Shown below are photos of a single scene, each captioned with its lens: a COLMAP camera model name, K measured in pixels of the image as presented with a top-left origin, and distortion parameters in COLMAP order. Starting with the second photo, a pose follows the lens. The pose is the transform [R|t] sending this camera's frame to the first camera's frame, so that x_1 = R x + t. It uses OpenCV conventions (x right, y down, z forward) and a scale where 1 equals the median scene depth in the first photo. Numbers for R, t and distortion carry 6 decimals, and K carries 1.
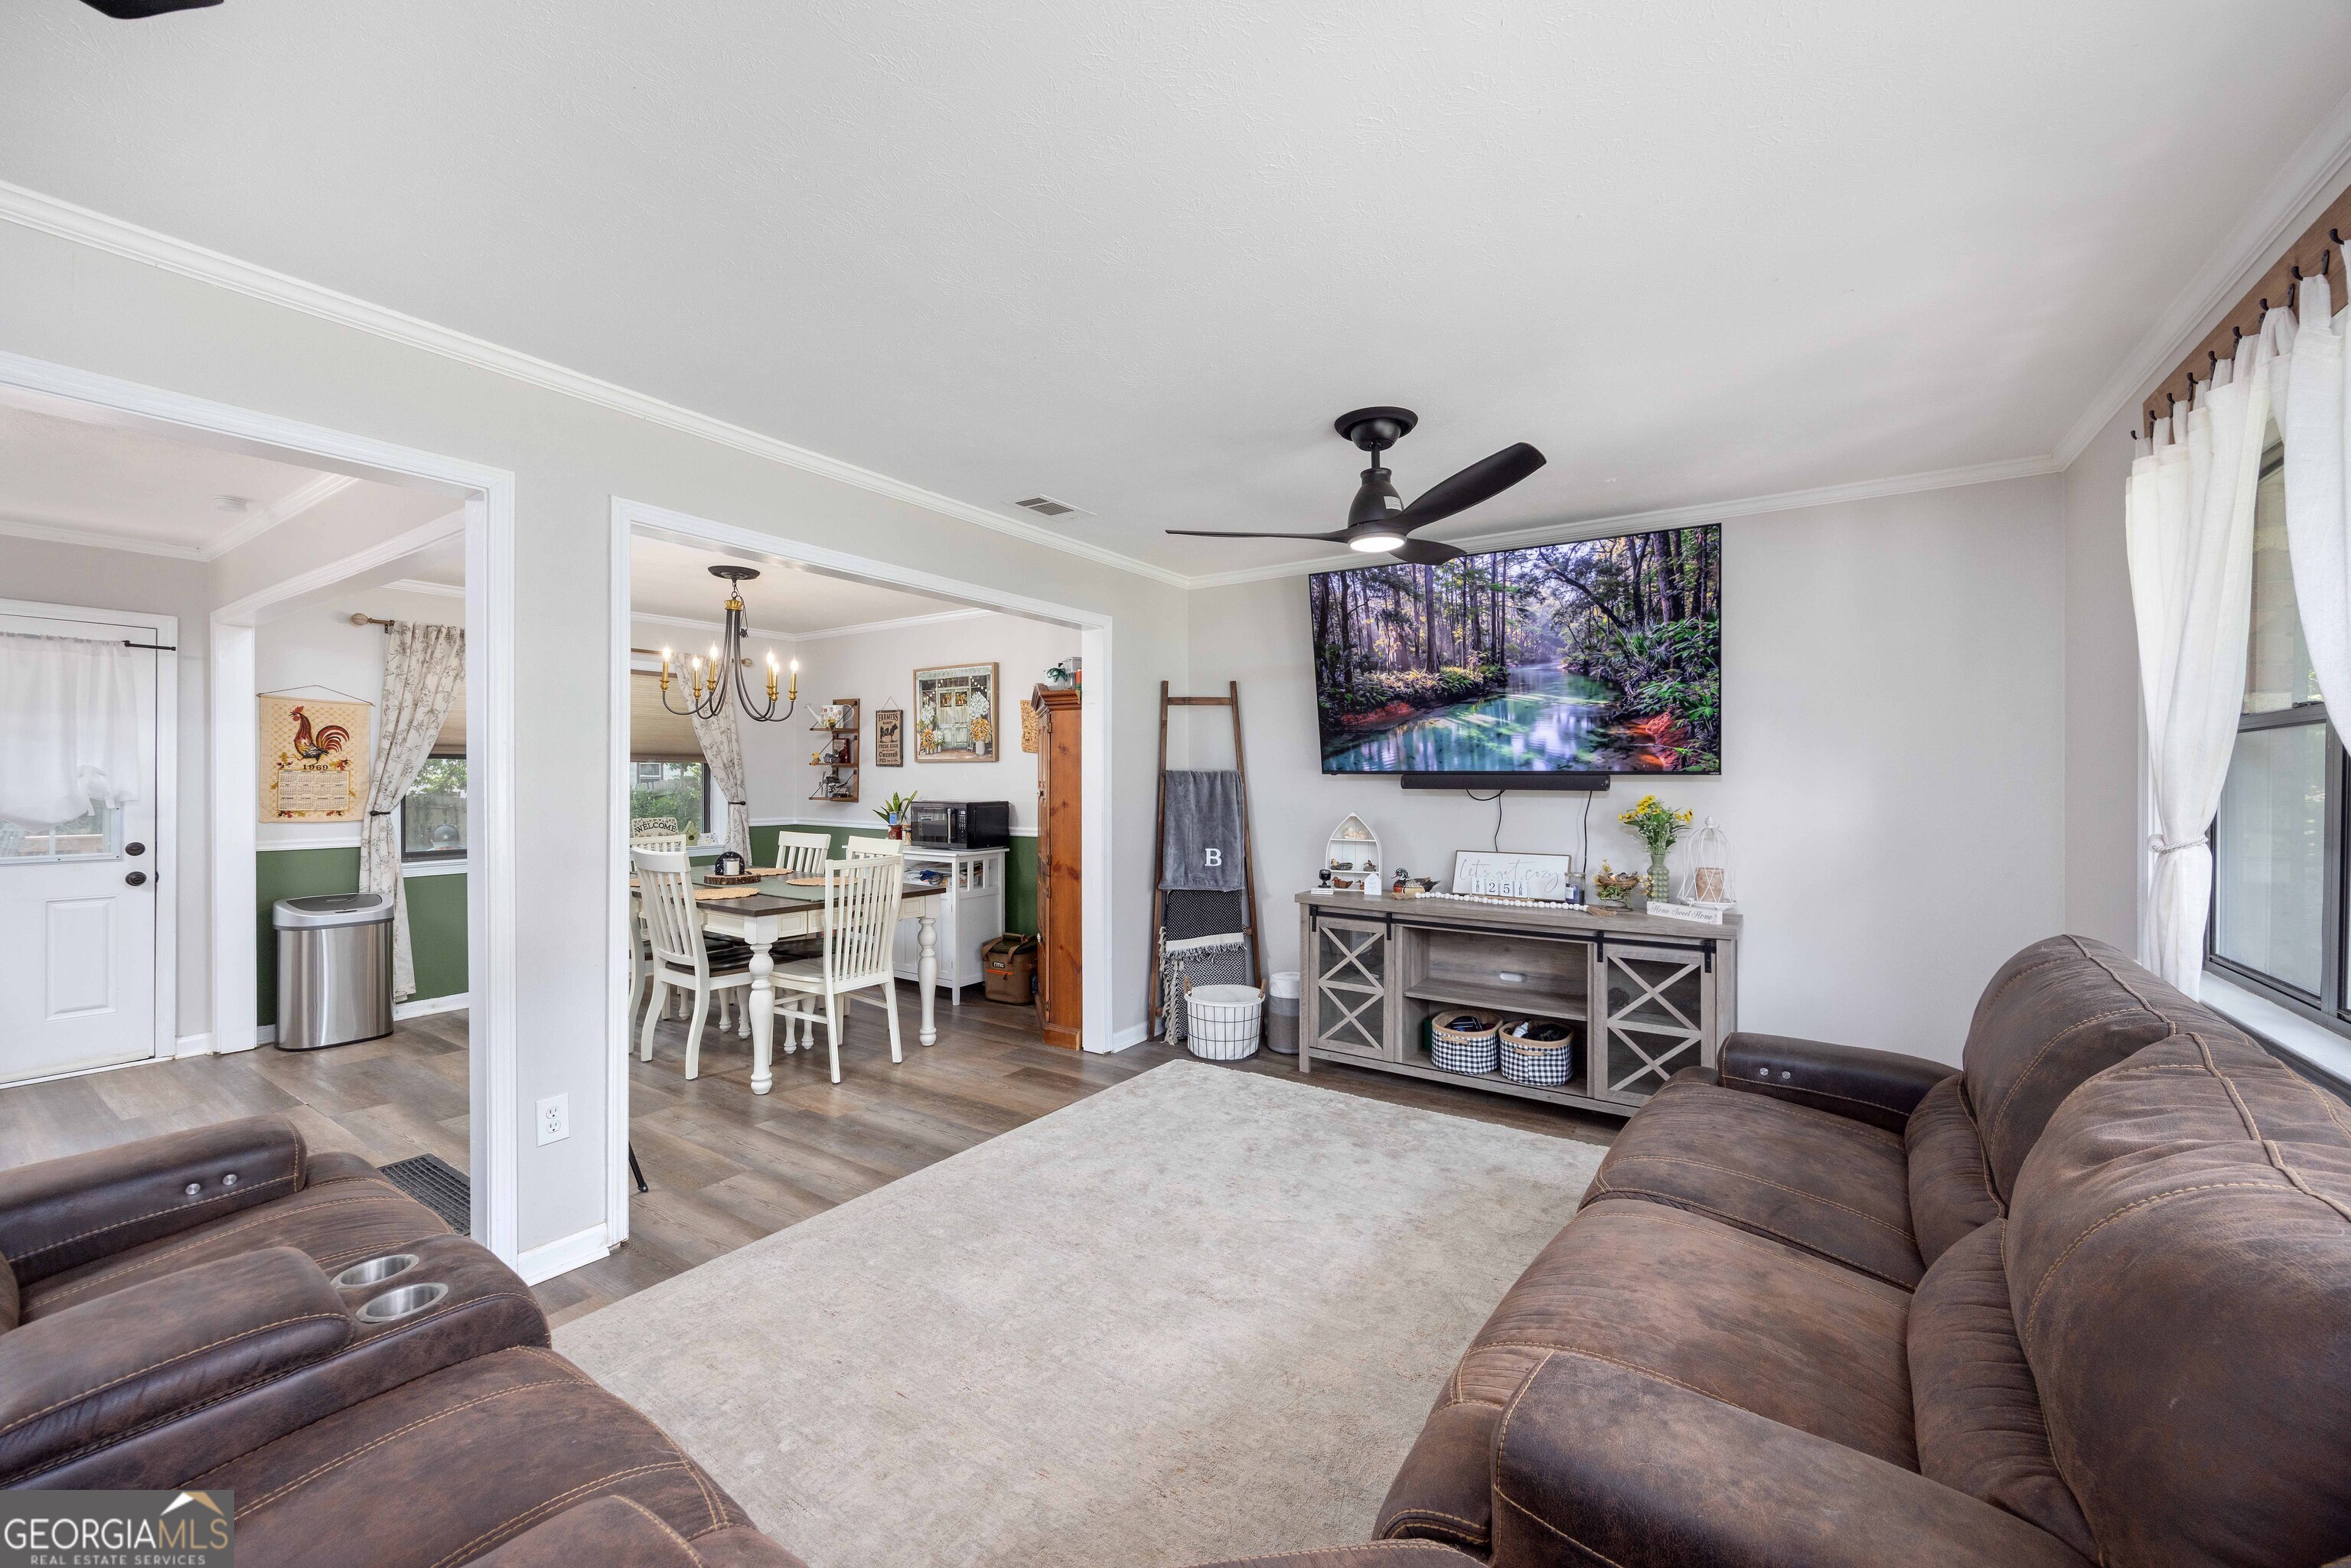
lens RADIAL K [[928.4, 0, 1175.5], [0, 928.4, 784.0], [0, 0, 1]] dist [-0.008621, -0.000314]
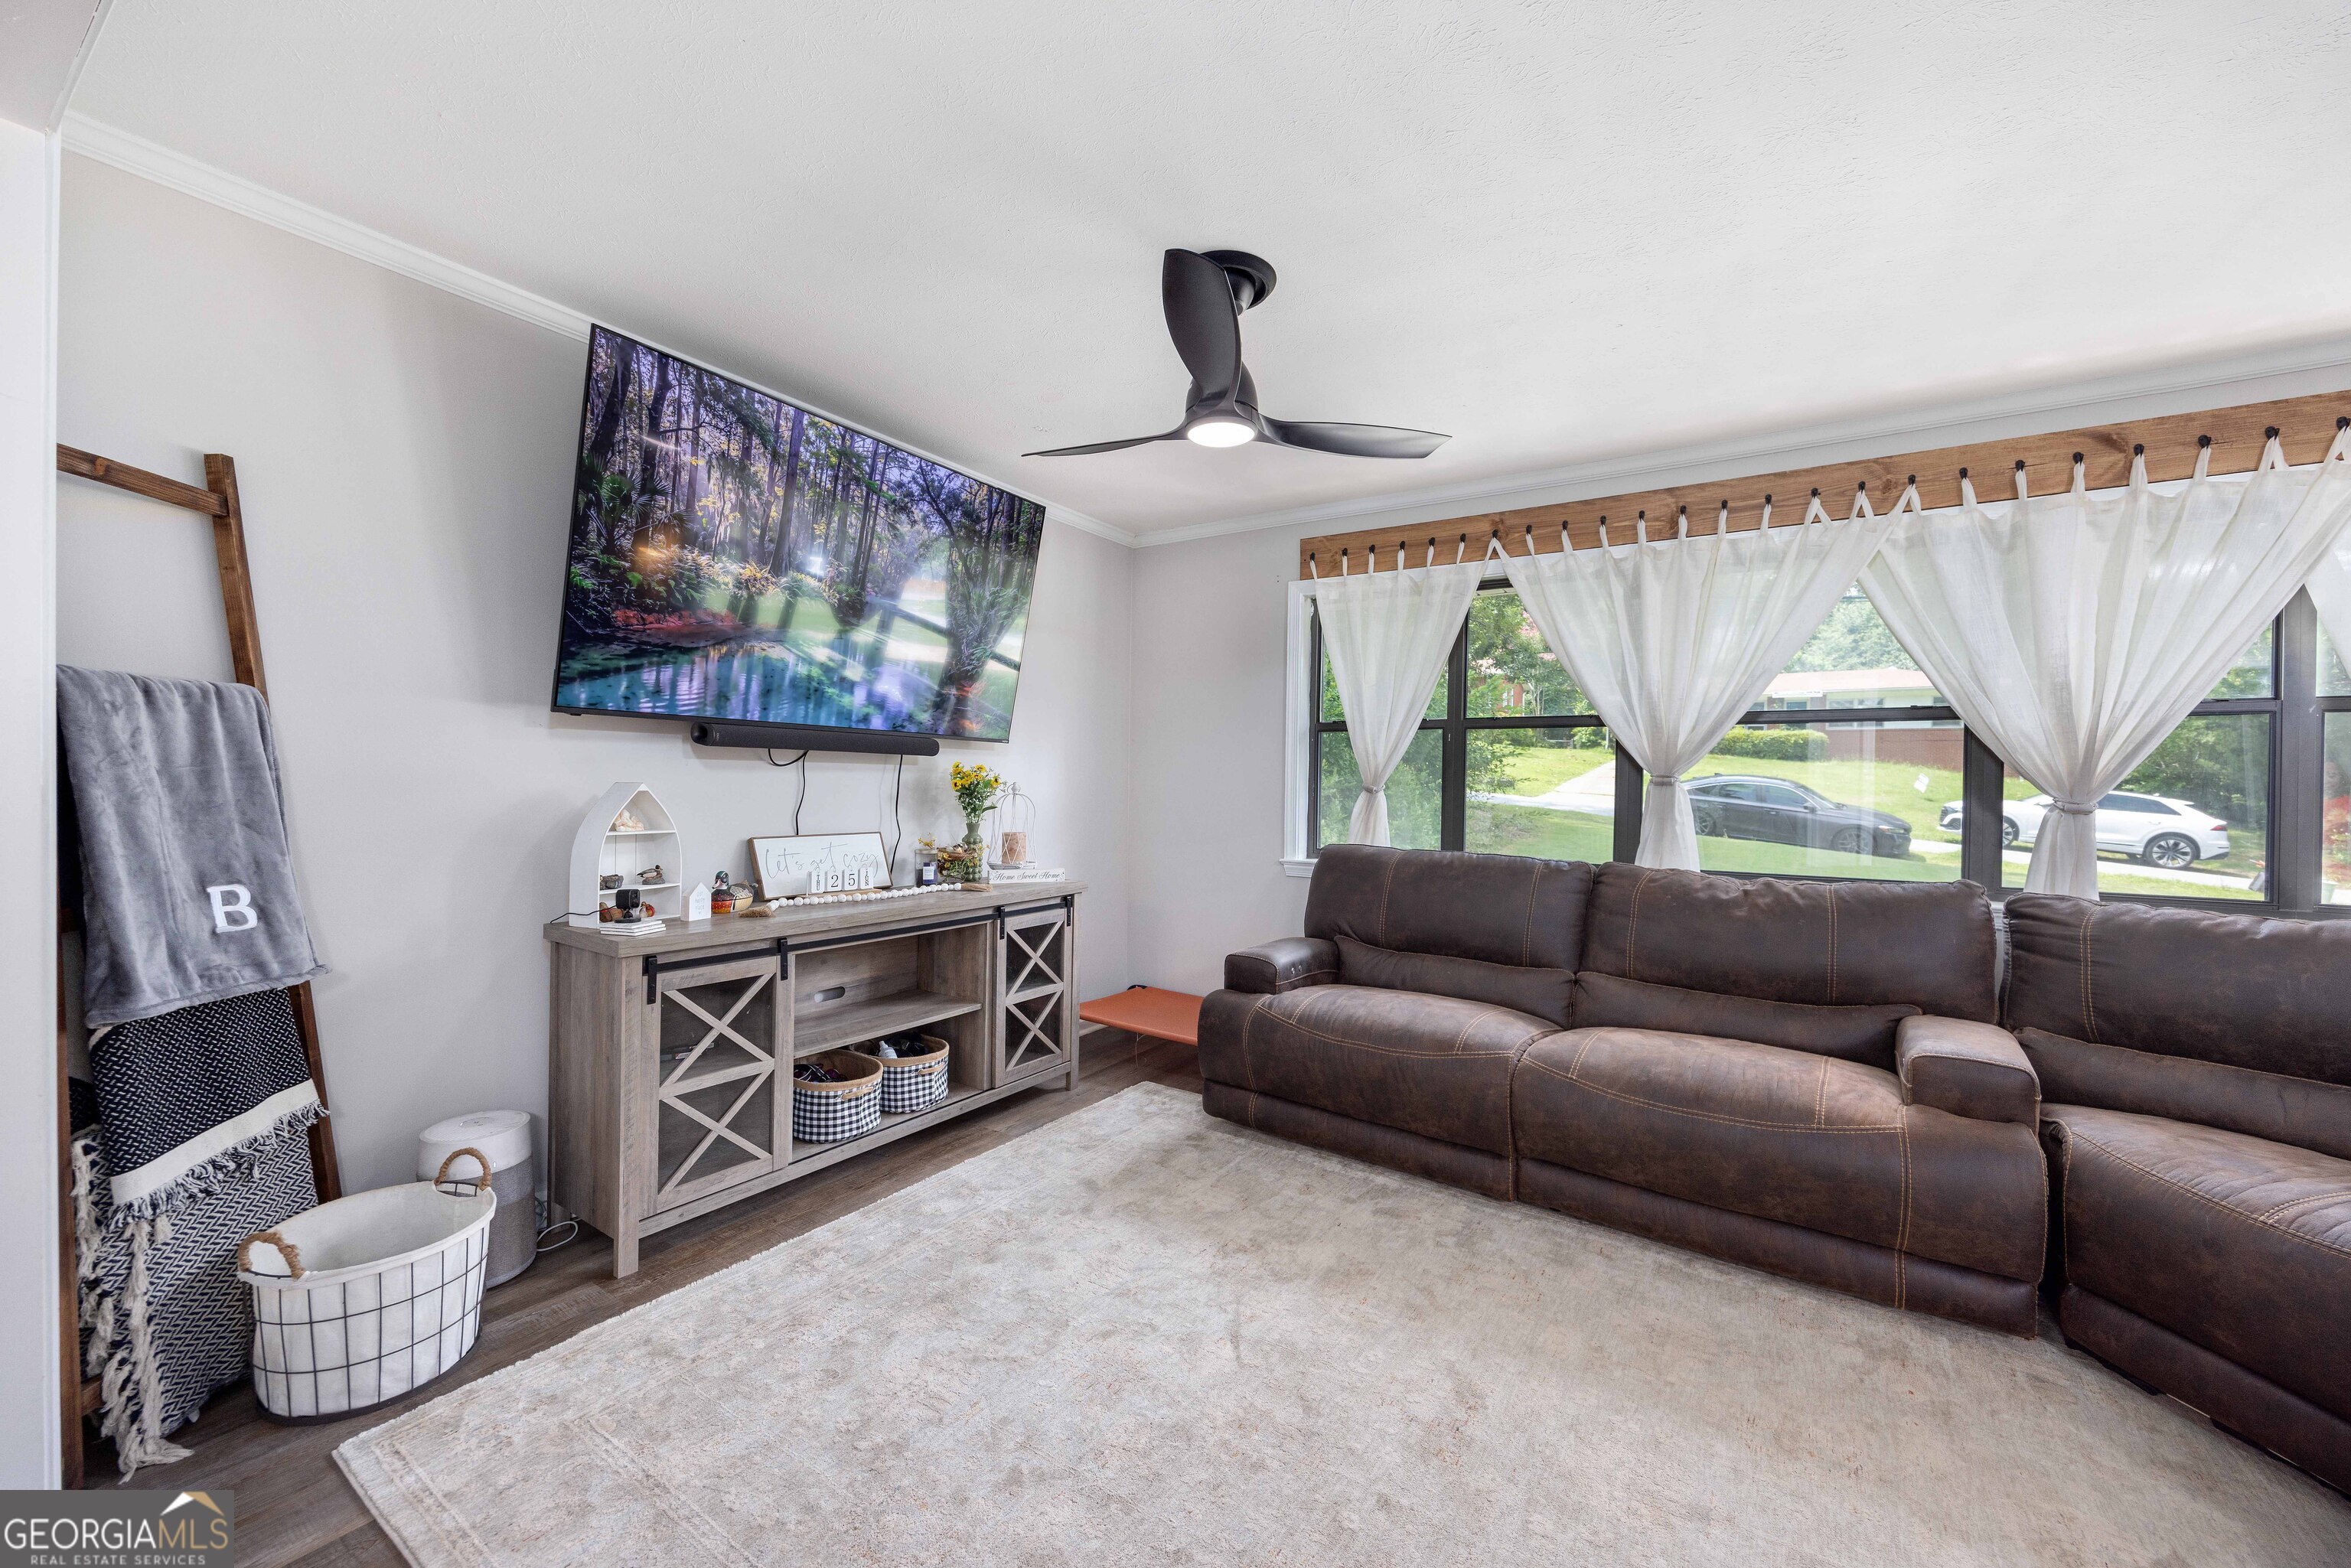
lens RADIAL K [[906.3, 0, 1189.8], [0, 906.3, 791.3], [0, 0, 1]] dist [0.000131, 0.000020]
pose [[-0.012203, -0.014766, 0.999817, -0.389636], [-0.013318, 0.999805, 0.014603, 0.023737], [-0.999837, -0.013137, -0.012397, 0.709728]]
